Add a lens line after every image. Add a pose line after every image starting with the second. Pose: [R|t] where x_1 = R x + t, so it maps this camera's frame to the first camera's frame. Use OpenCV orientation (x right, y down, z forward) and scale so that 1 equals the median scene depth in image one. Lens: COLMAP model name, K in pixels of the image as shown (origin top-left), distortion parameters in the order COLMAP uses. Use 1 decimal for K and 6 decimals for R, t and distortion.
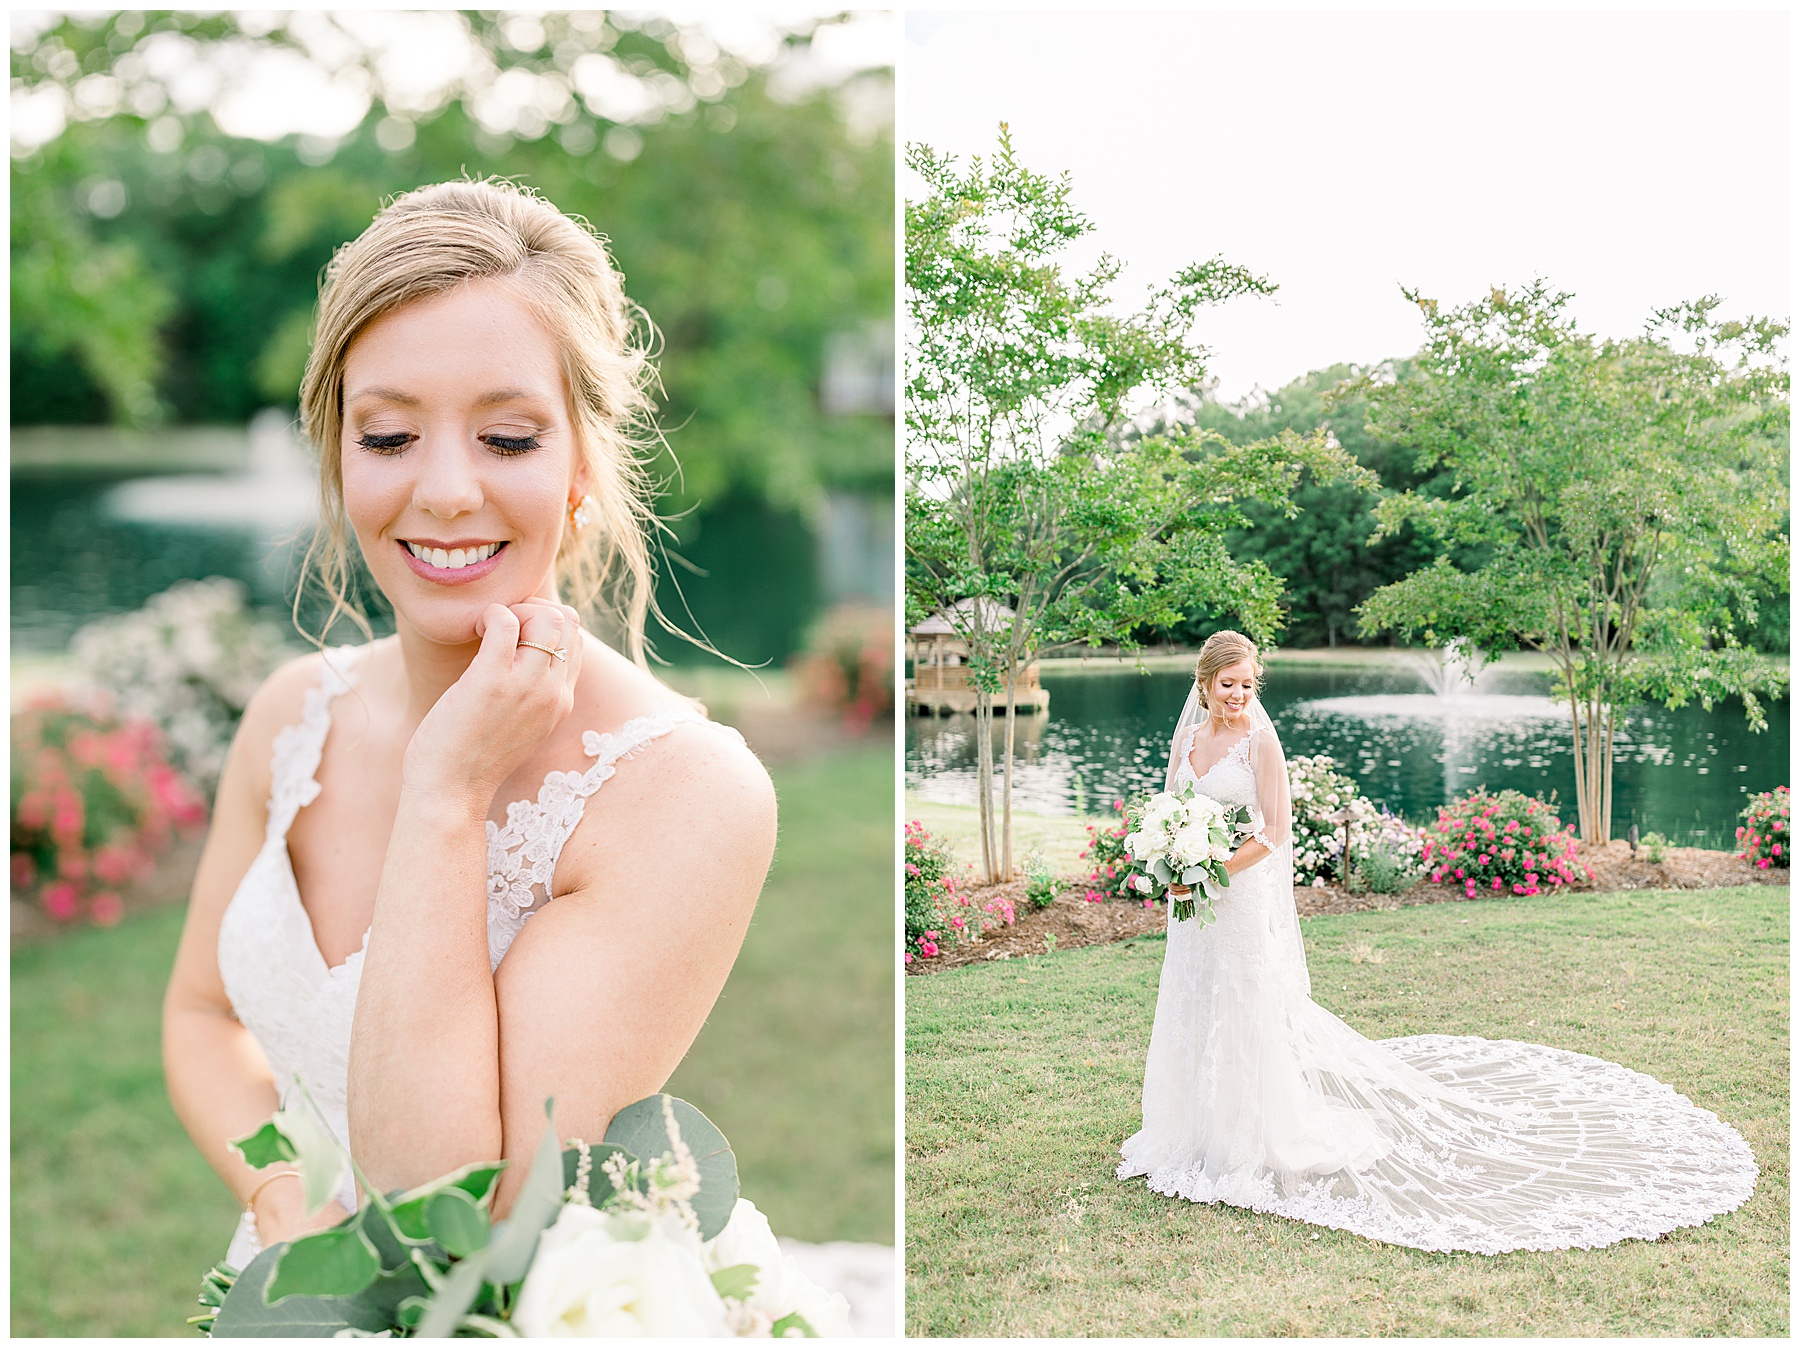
lens RADIAL K [[1278.7, 0, 1346.0], [0, 1278.7, 669.3], [0, 0, 1]] dist [0.004941, -0.003782]
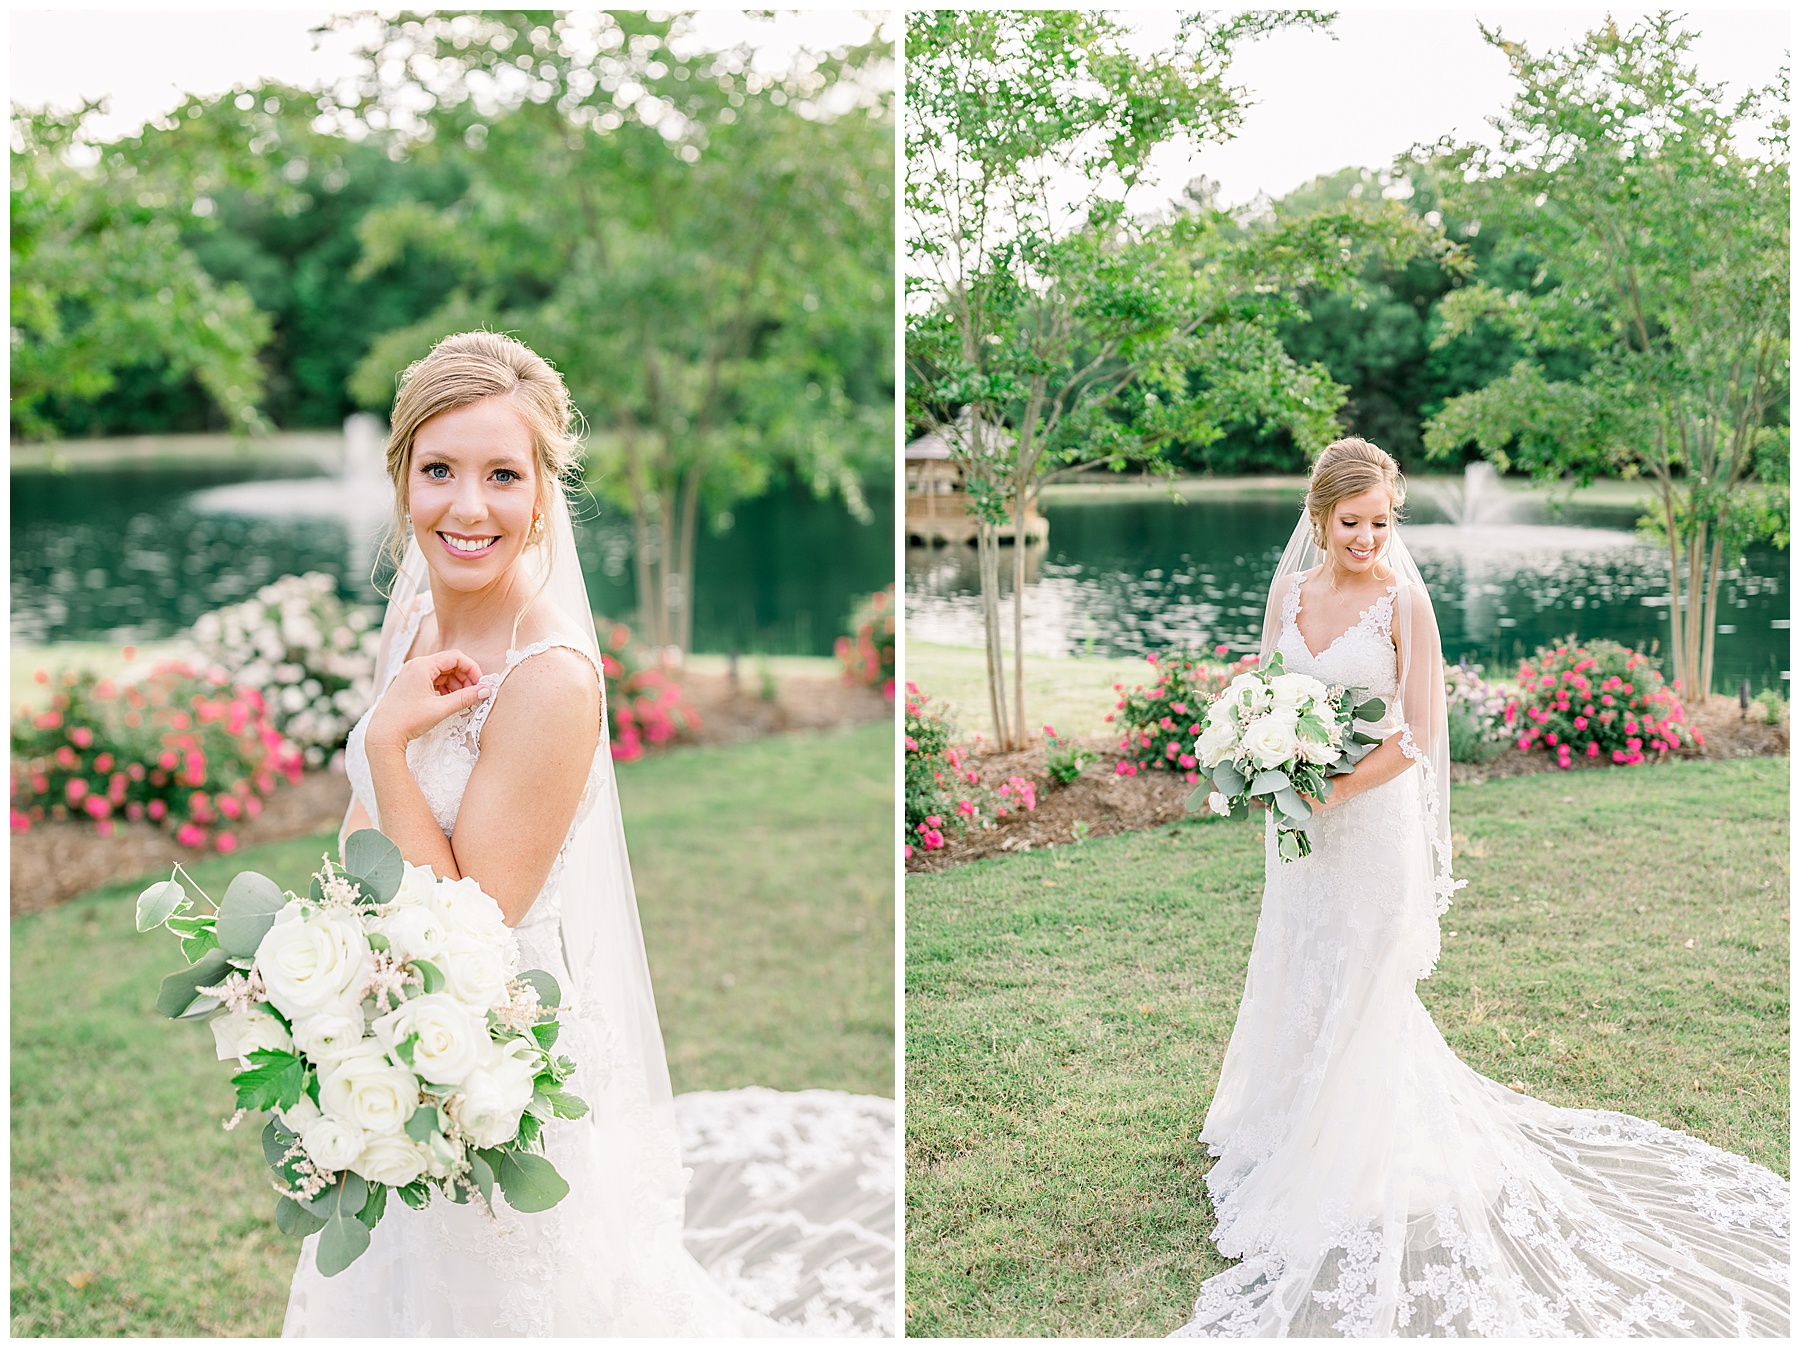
lens RADIAL K [[1305.8, 0, 1356.3], [0, 1305.8, 661.0], [0, 0, 1]] dist [-0.000683, -0.000798]
pose [[0.999980, 0.002742, 0.005703, -0.046775], [-0.003427, 0.992294, 0.123861, 0.000671], [-0.005320, -0.123878, 0.992283, 0.144400]]
